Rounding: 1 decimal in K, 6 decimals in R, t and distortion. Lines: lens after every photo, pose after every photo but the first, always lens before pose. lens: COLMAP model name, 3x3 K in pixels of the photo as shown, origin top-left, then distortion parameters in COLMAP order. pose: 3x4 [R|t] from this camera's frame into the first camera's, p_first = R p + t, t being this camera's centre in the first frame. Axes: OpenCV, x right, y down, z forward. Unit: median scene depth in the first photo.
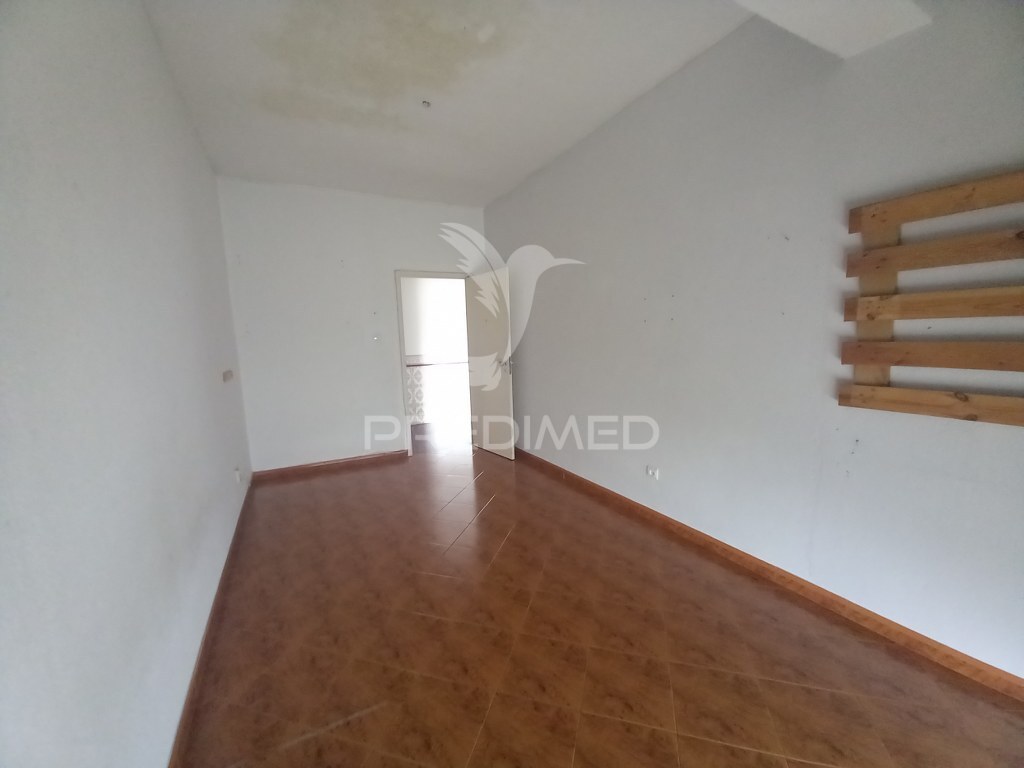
lens RADIAL K [[409.9, 0, 508.6], [0, 409.9, 391.9], [0, 0, 1]] dist [0.016672, -0.018231]
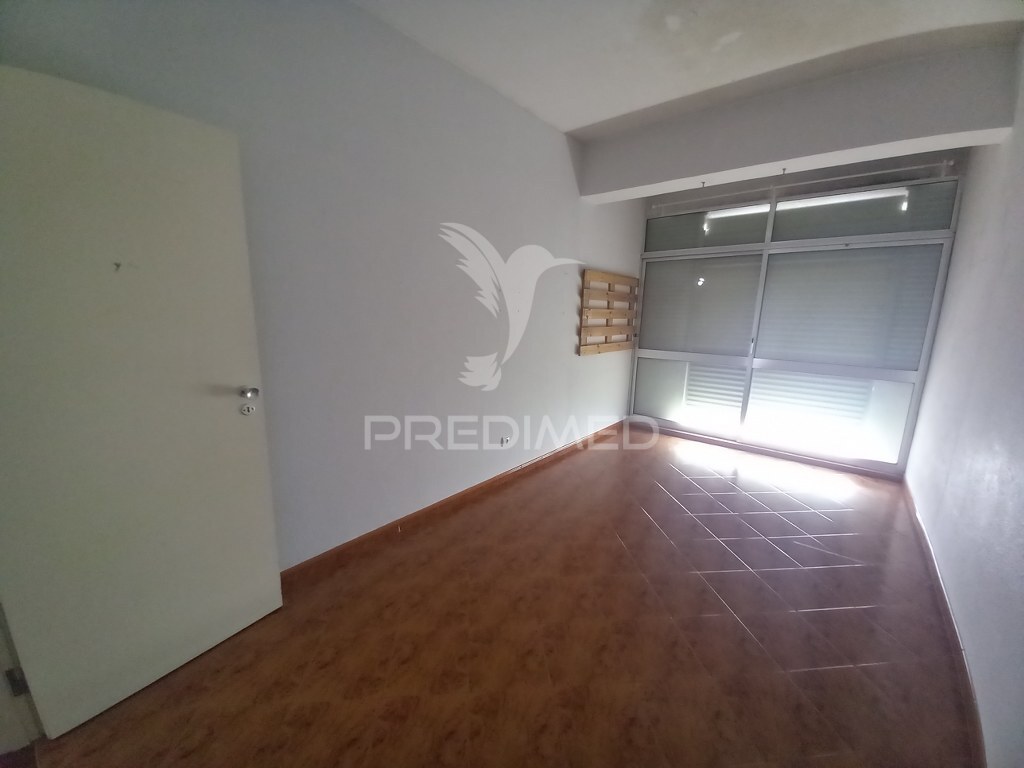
lens RADIAL K [[417.9, 0, 512.0], [0, 417.9, 384.0], [0, 0, 1]] dist [0.096466, -0.000018]
pose [[-0.384327, -0.097305, 0.918055, -0.715173], [0.139716, 0.976845, 0.162026, -0.147509], [-0.912564, 0.190538, -0.361833, 1.349434]]
